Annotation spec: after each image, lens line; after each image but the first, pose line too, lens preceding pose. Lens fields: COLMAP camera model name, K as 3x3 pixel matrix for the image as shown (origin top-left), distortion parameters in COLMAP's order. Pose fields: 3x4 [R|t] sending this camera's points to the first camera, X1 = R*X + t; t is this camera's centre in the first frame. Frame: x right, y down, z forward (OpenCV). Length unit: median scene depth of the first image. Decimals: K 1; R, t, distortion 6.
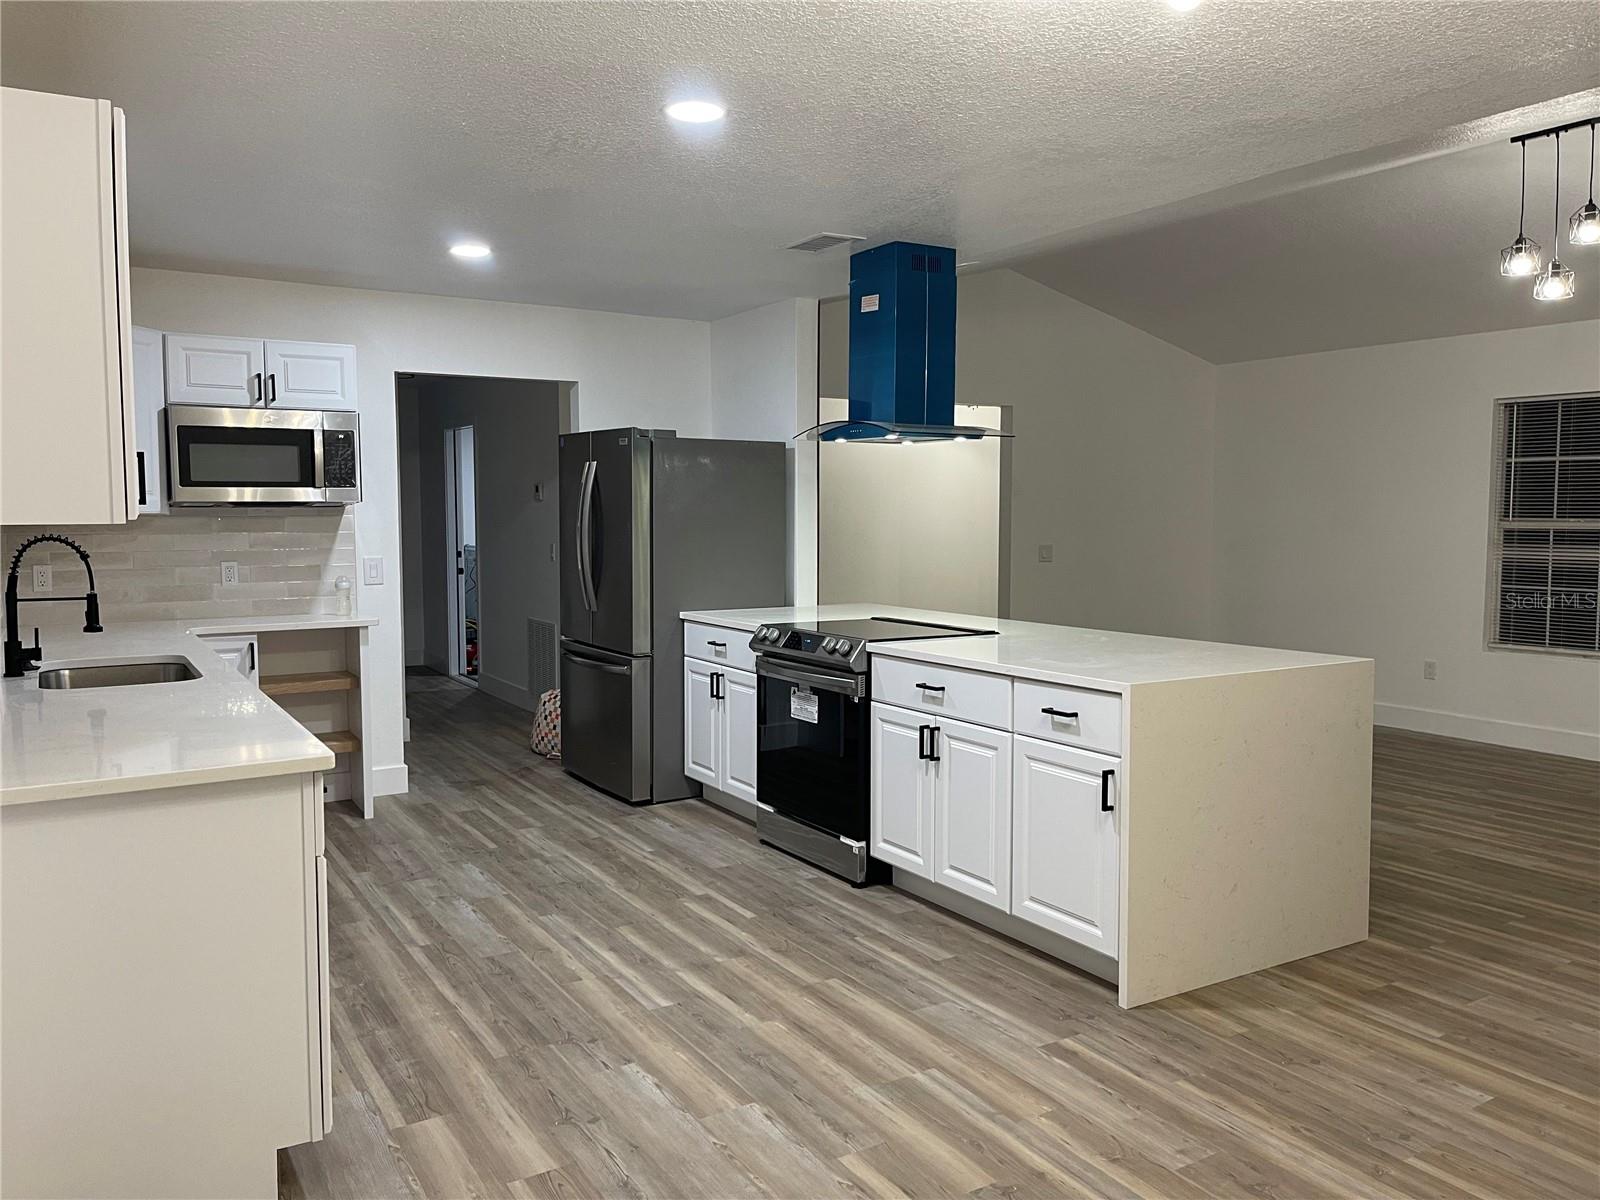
lens RADIAL K [[1204.2, 0, 800.0], [0, 1204.2, 600.0], [0, 0, 1]] dist [0.081145, -0.118331]
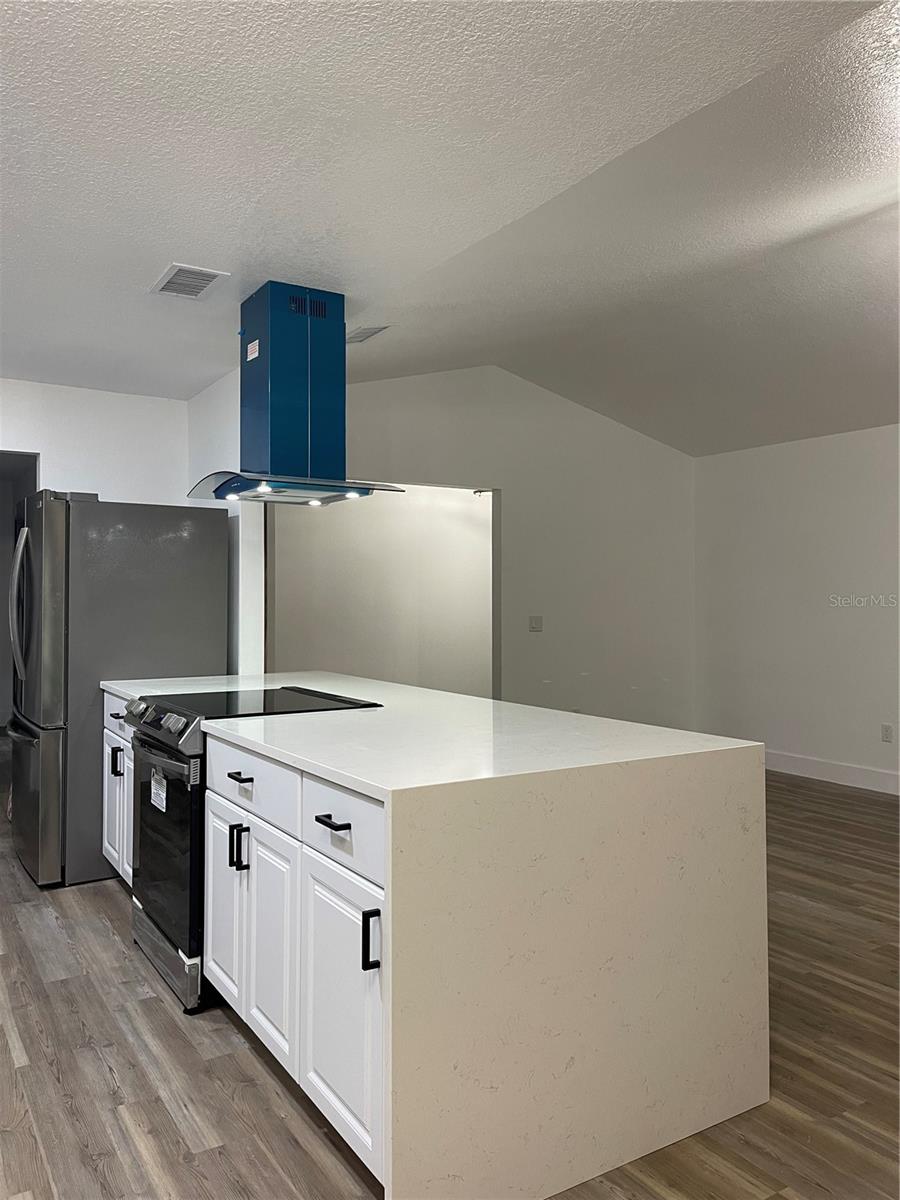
lens RADIAL K [[903.1, 0, 465.9], [0, 903.1, 592.1], [0, 0, 1]] dist [0.081145, -0.118331]
pose [[0.999884, 0.000041, 0.015232, 0.232197], [0.001181, 0.996778, -0.080203, -0.003118], [-0.015186, 0.080212, 0.996662, 0.343199]]
